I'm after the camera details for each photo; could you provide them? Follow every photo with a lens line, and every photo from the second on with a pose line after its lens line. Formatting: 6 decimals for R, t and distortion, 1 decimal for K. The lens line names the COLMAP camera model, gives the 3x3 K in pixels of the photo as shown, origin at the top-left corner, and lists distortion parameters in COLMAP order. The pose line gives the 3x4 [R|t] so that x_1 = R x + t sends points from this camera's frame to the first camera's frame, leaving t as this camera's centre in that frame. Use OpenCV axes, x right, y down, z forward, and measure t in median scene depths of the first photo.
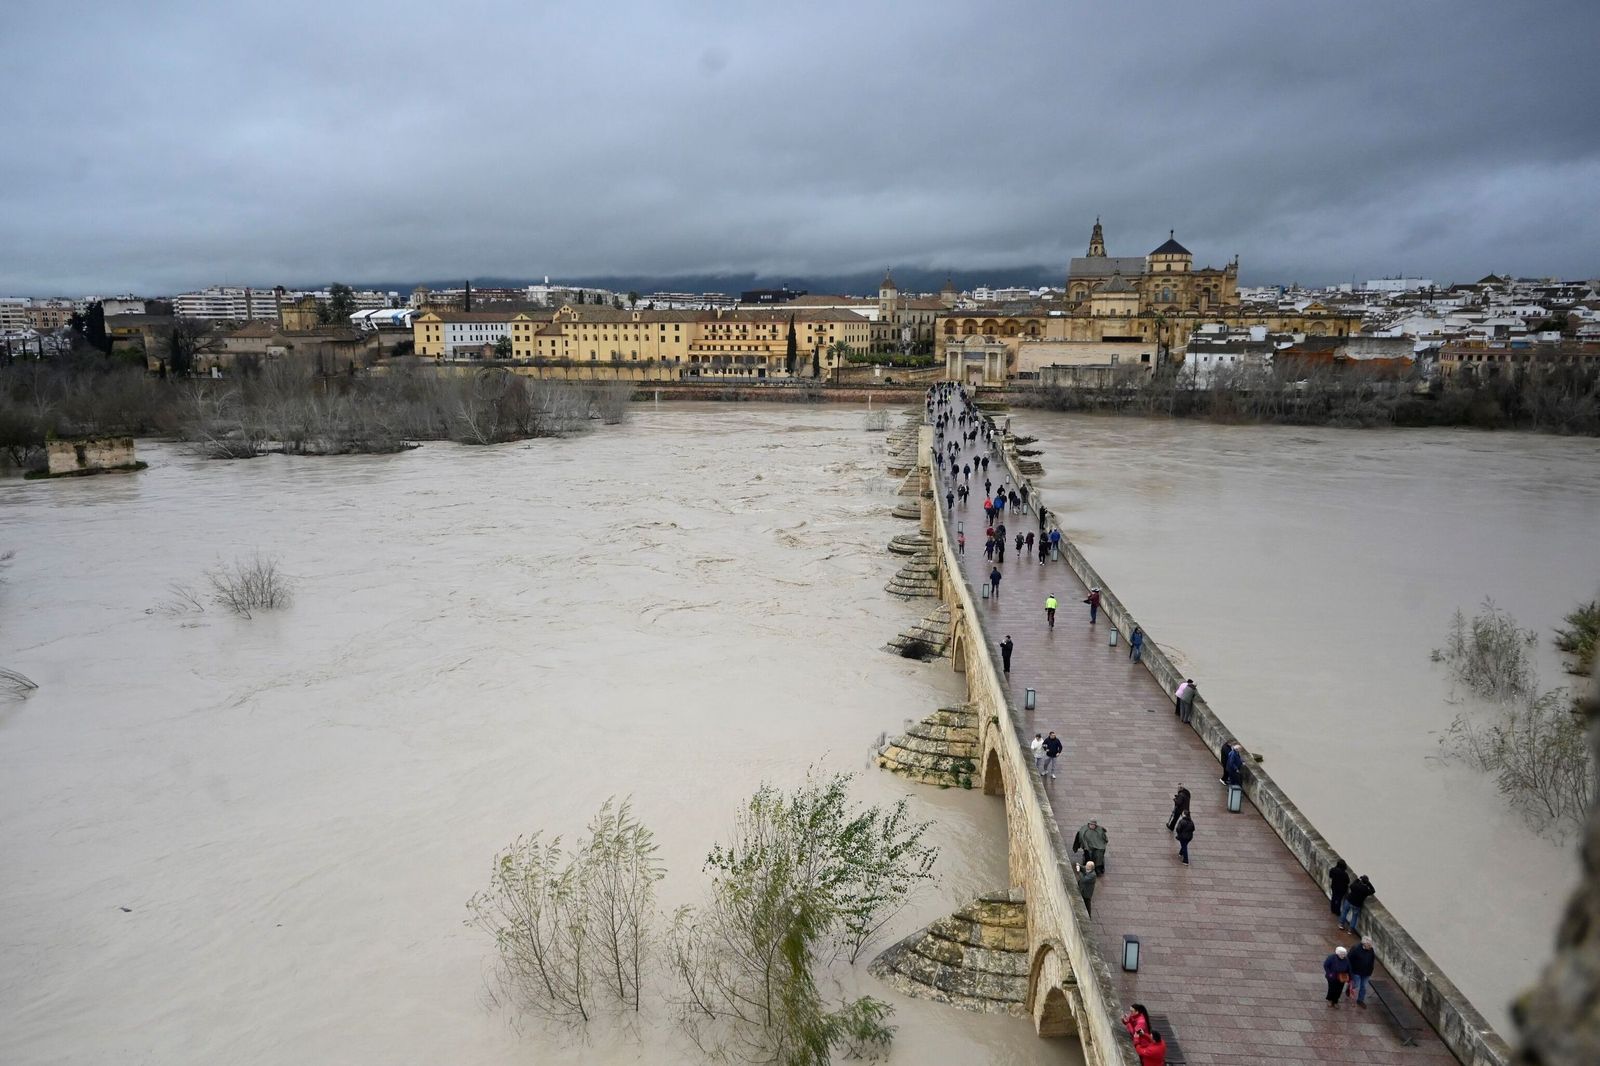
lens RADIAL K [[1087.8, 0, 793.9], [0, 1087.8, 526.7], [0, 0, 1]] dist [-0.005701, 0.007153]
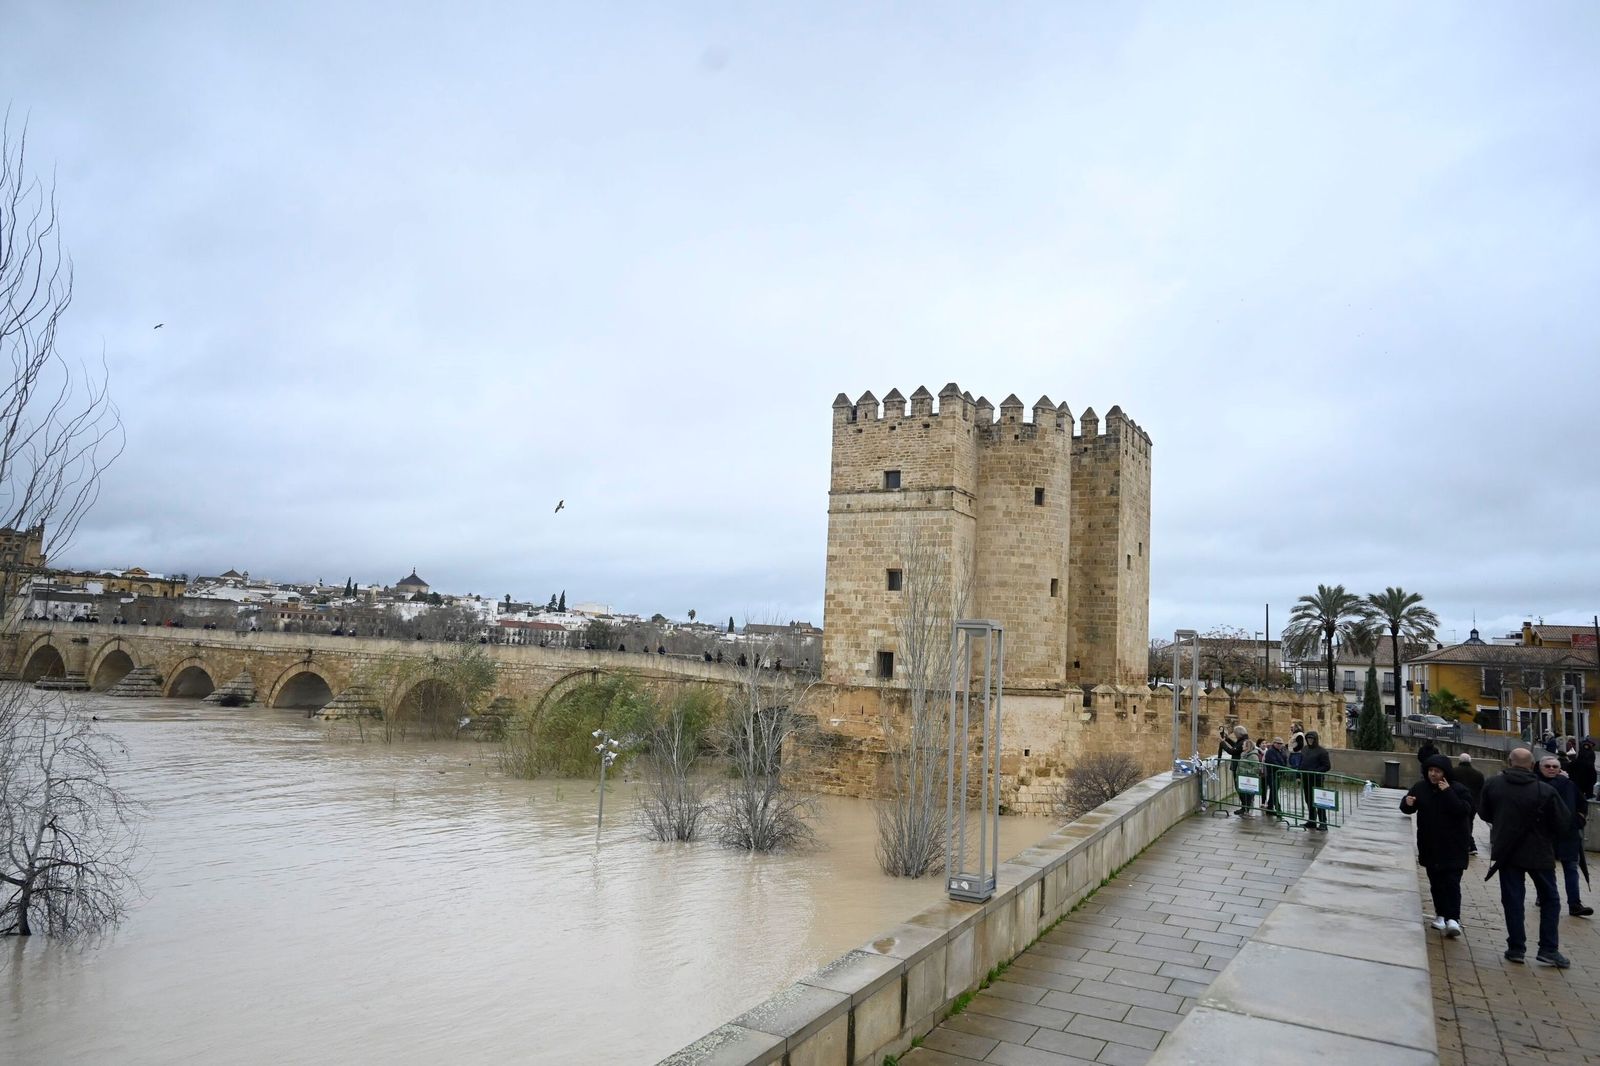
lens RADIAL K [[1087.8, 0, 808.4], [0, 1087.8, 522.3], [0, 0, 1]] dist [-0.005701, 0.007153]
pose [[0.459323, 0.126897, 0.879158, -0.185021], [0.126019, 0.970423, -0.205909, 0.061677], [-0.879285, 0.205369, 0.429746, -0.073487]]
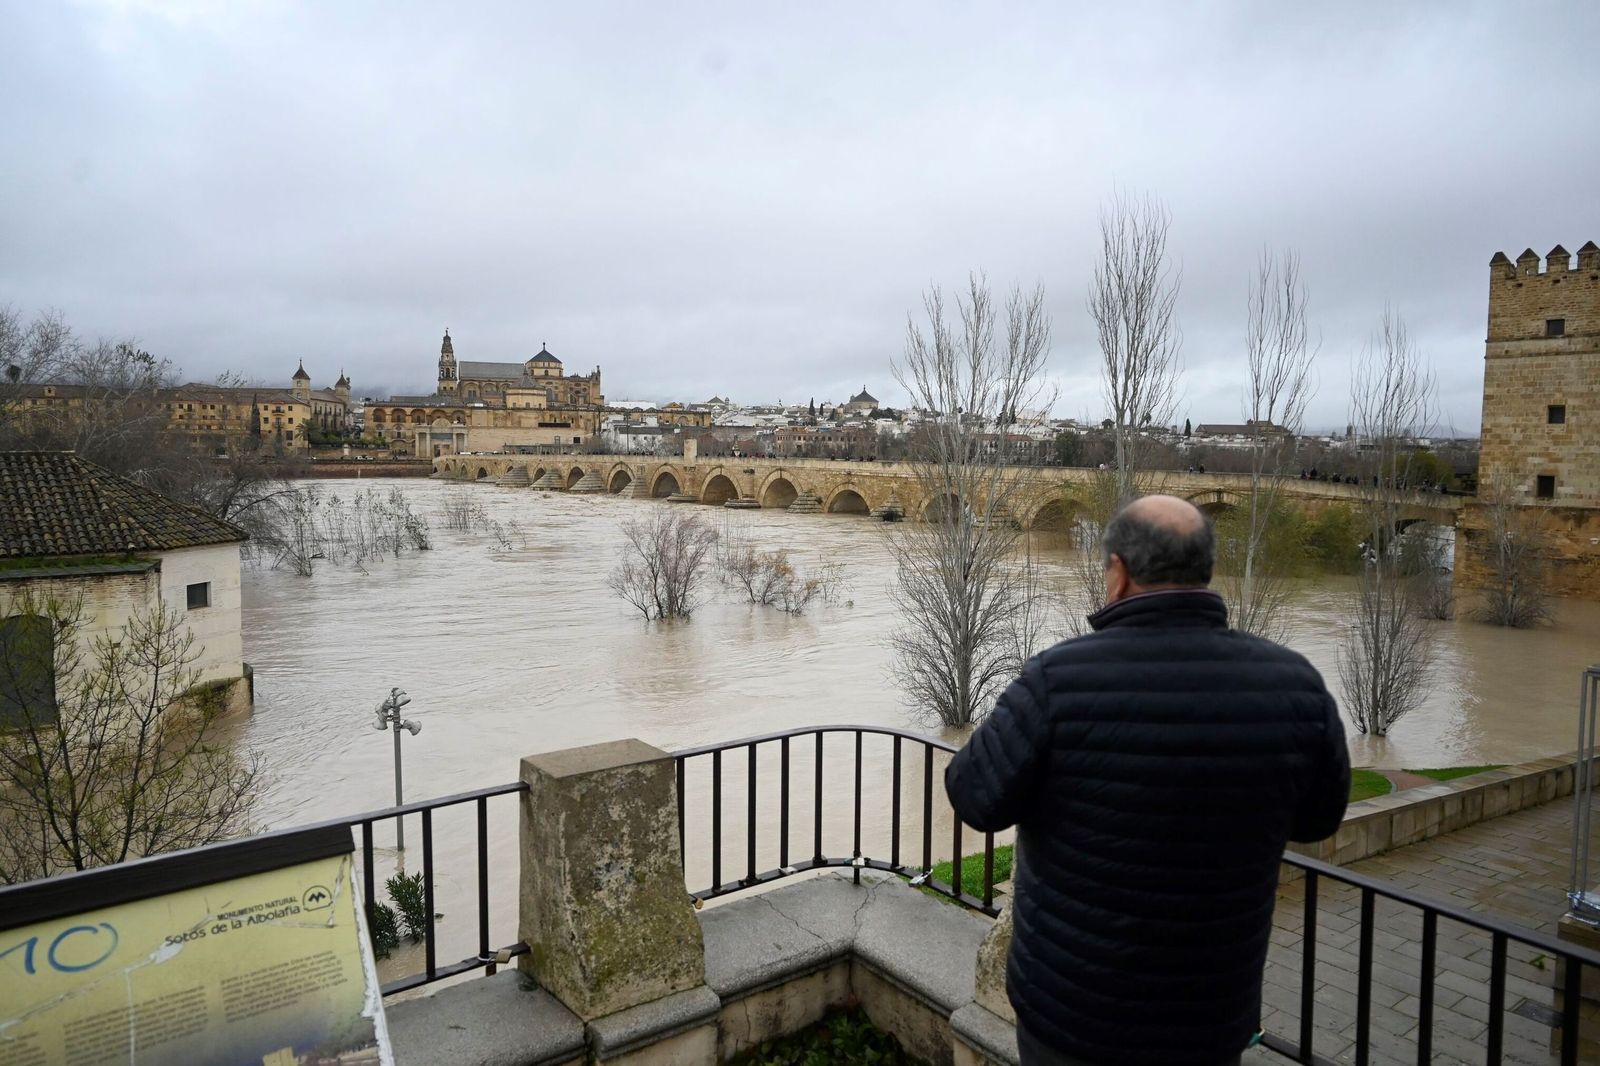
lens RADIAL K [[1087.8, 0, 801.0], [0, 1087.8, 523.5], [0, 0, 1]] dist [-0.005701, 0.007153]
pose [[0.759096, -0.037094, 0.649921, -0.272466], [0.112854, 0.990757, -0.075265, 0.055693], [-0.641122, 0.130479, 0.756265, -0.069335]]
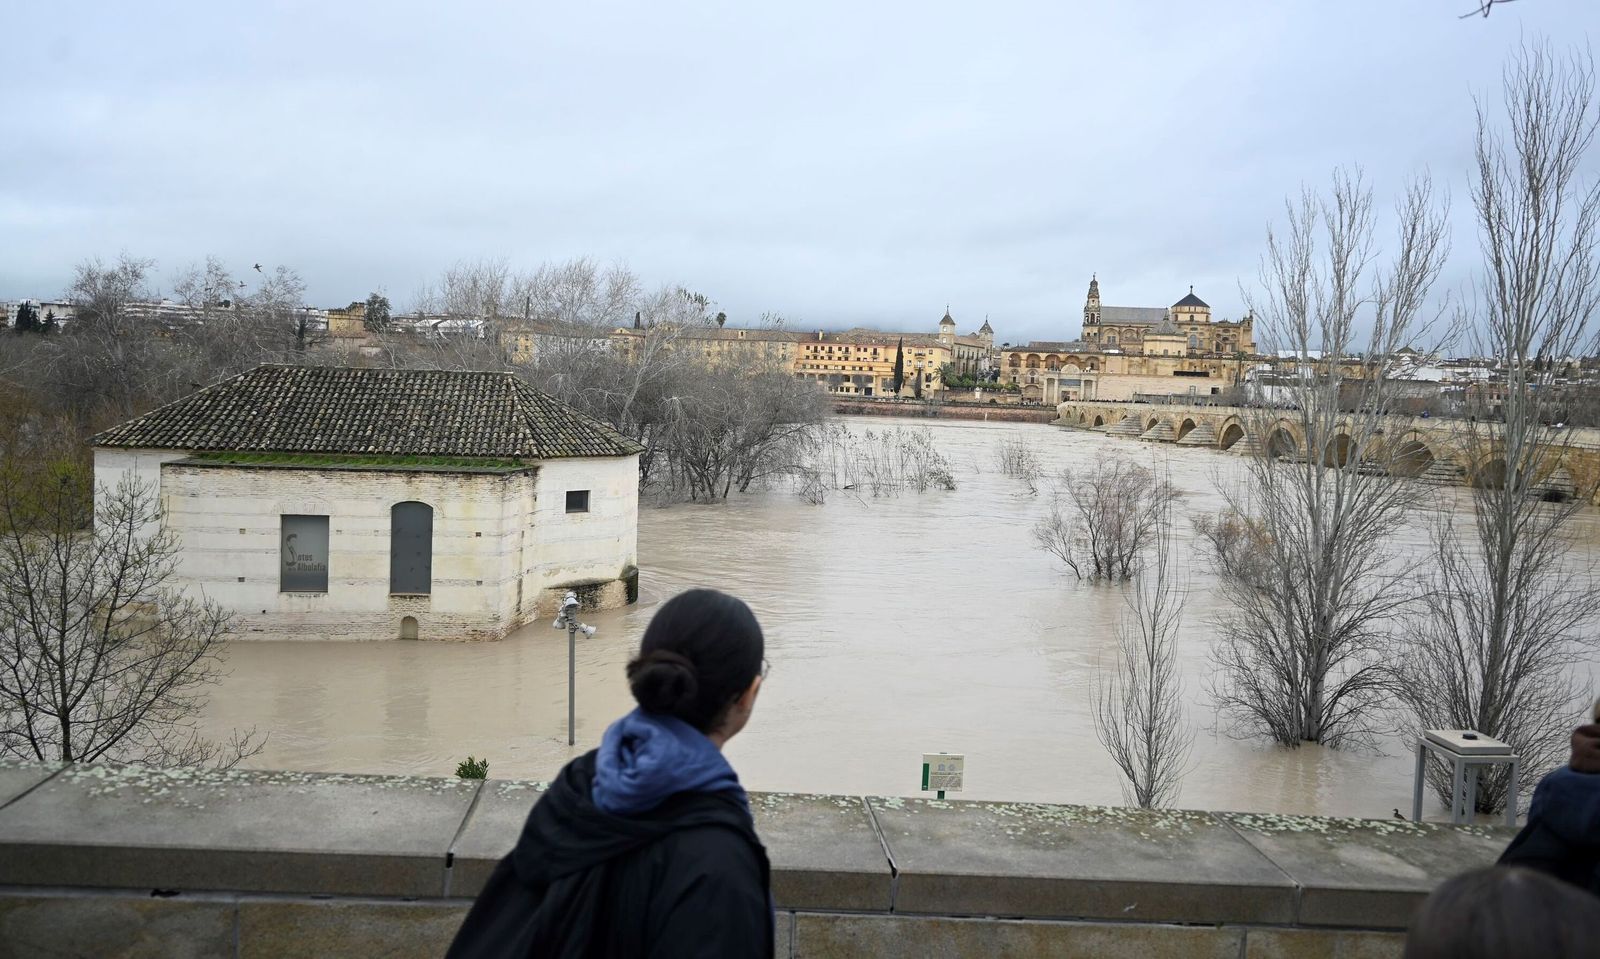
lens RADIAL K [[1151.3, 0, 828.1], [0, 1151.3, 429.0], [0, 0, 1]] dist [0.001724, -0.005119]
pose [[0.986885, 0.034835, 0.157621, -0.243494], [-0.011592, 0.989211, -0.146039, 0.058196], [-0.161008, 0.142297, 0.976641, -0.079677]]
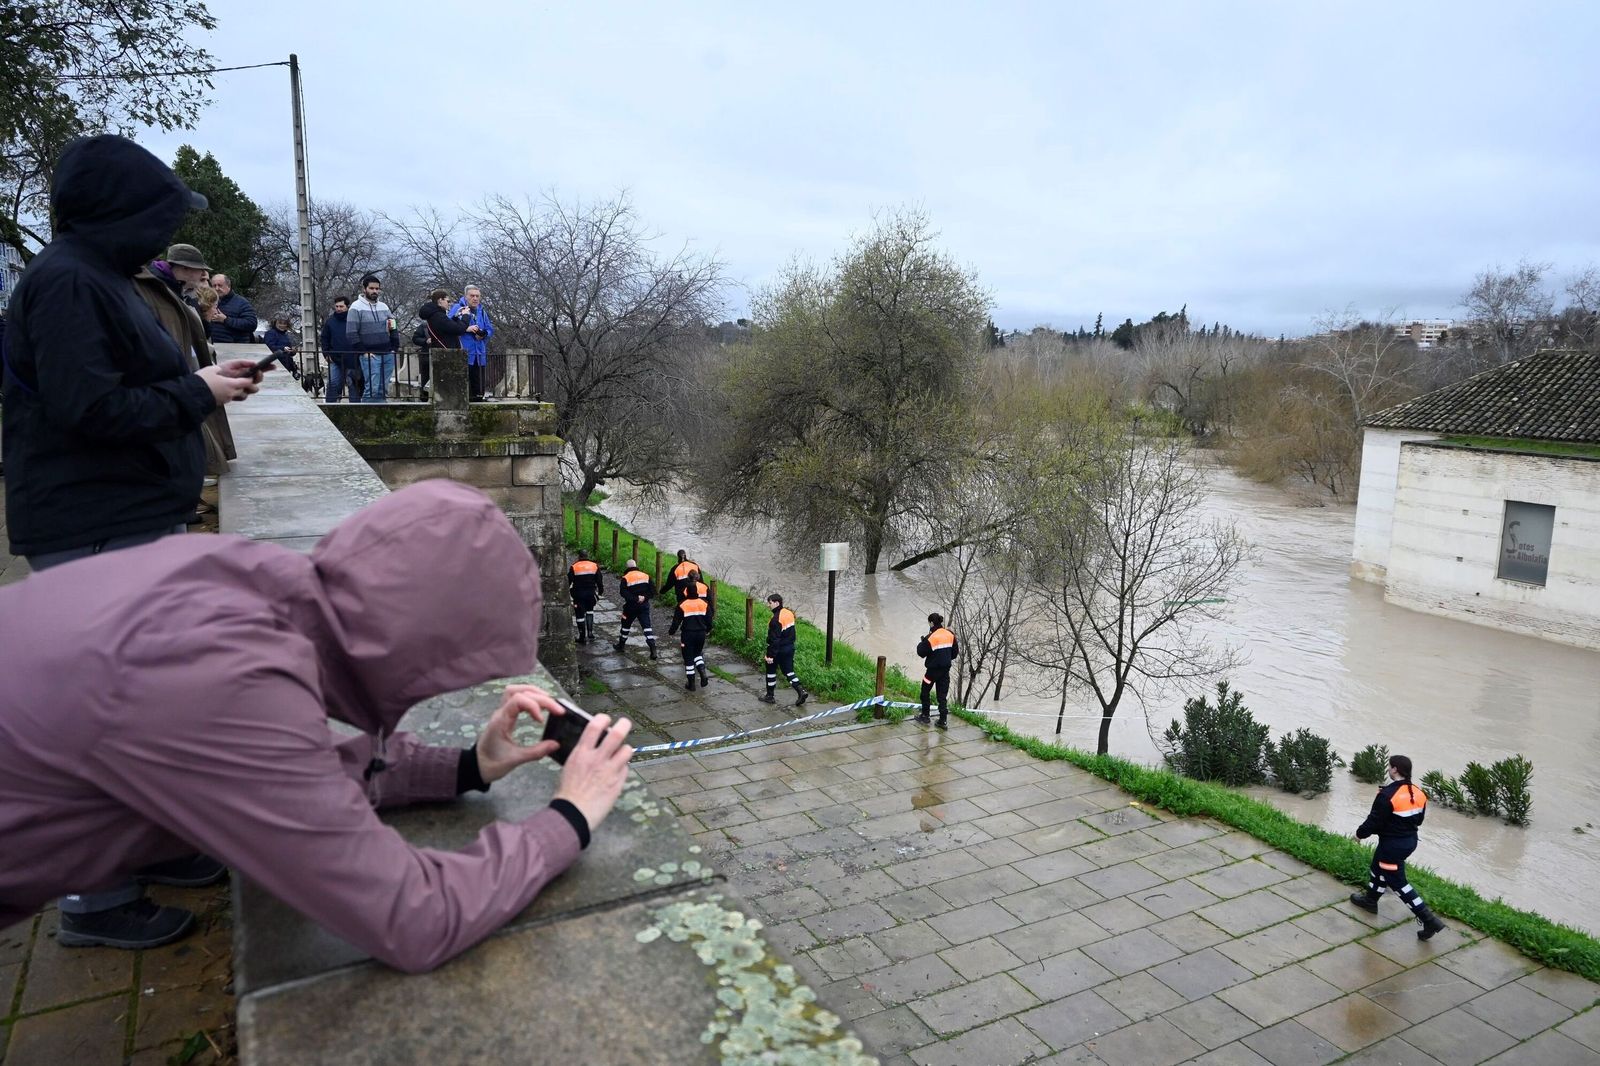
lens RADIAL K [[1087.8, 0, 805.7], [0, 1087.8, 518.1], [0, 0, 1]] dist [-0.005701, 0.007153]
pose [[0.510779, 0.145295, -0.847345, -0.225455], [-0.186597, 0.980856, 0.055708, 0.059018], [0.839218, 0.129658, 0.528112, -0.071865]]
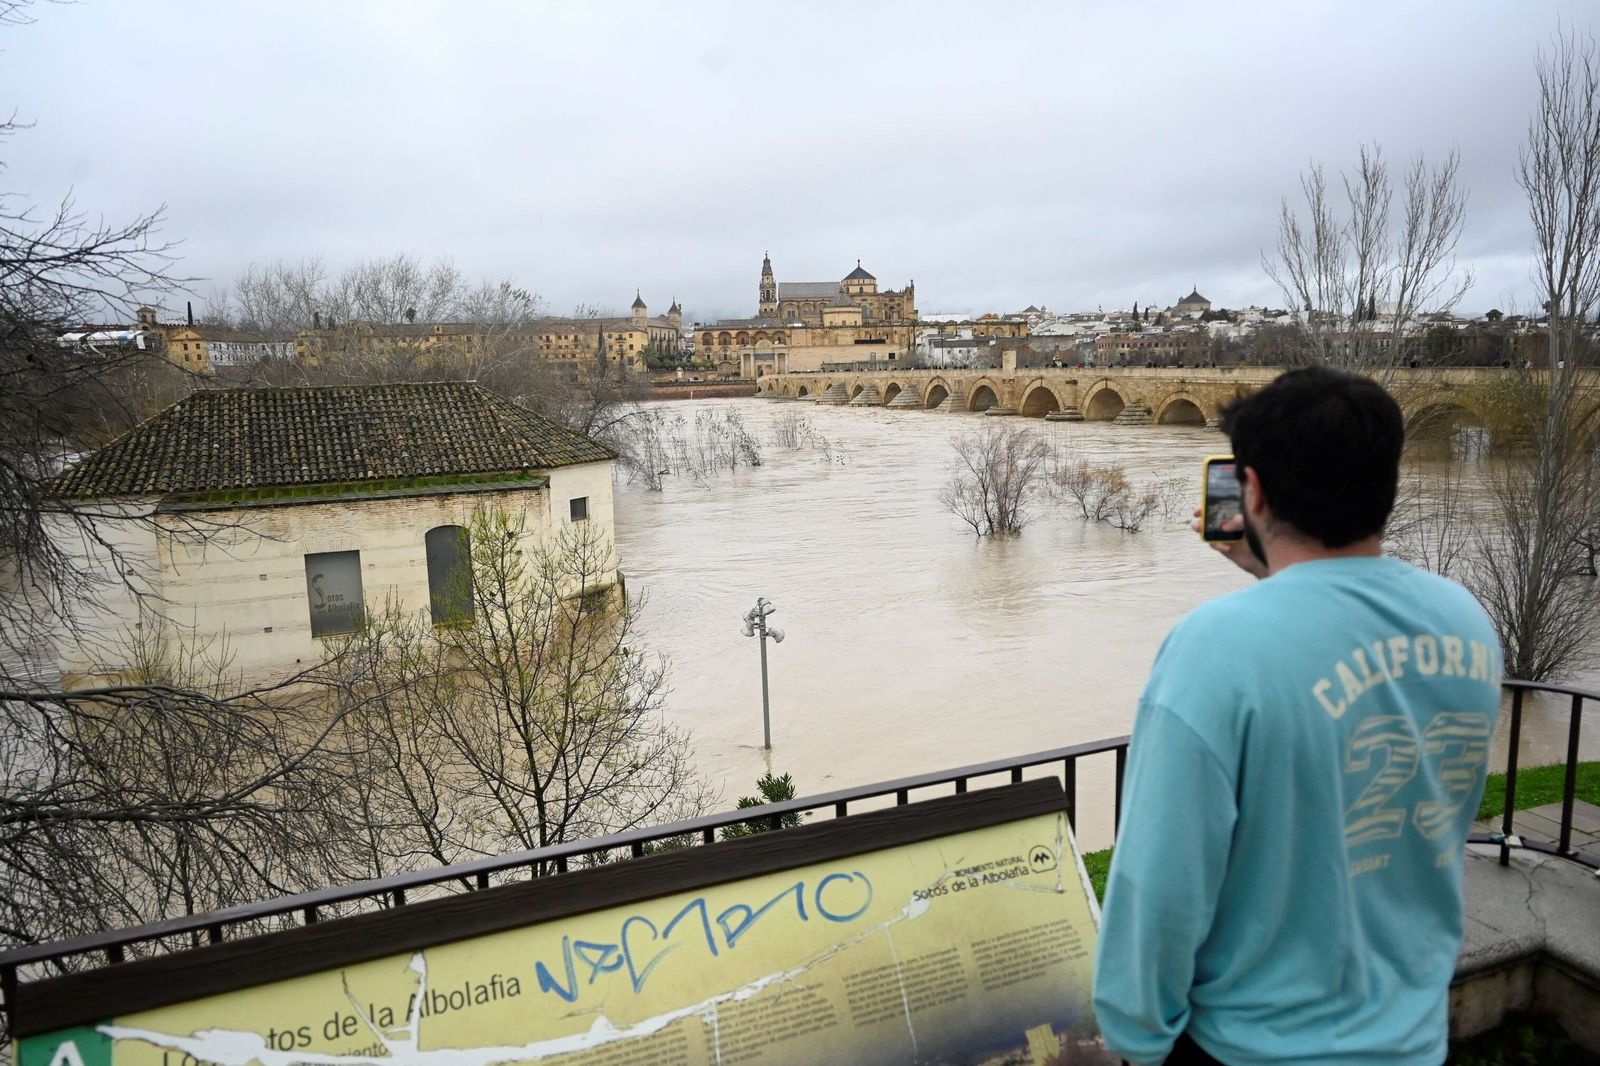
lens RADIAL K [[1087.8, 0, 792.9], [0, 1087.8, 526.0], [0, 0, 1]] dist [-0.005701, 0.007153]
pose [[0.913474, -0.081507, 0.398650, -0.274179], [0.100362, 0.994595, -0.026619, 0.055321], [-0.394326, 0.064325, 0.916717, -0.067060]]
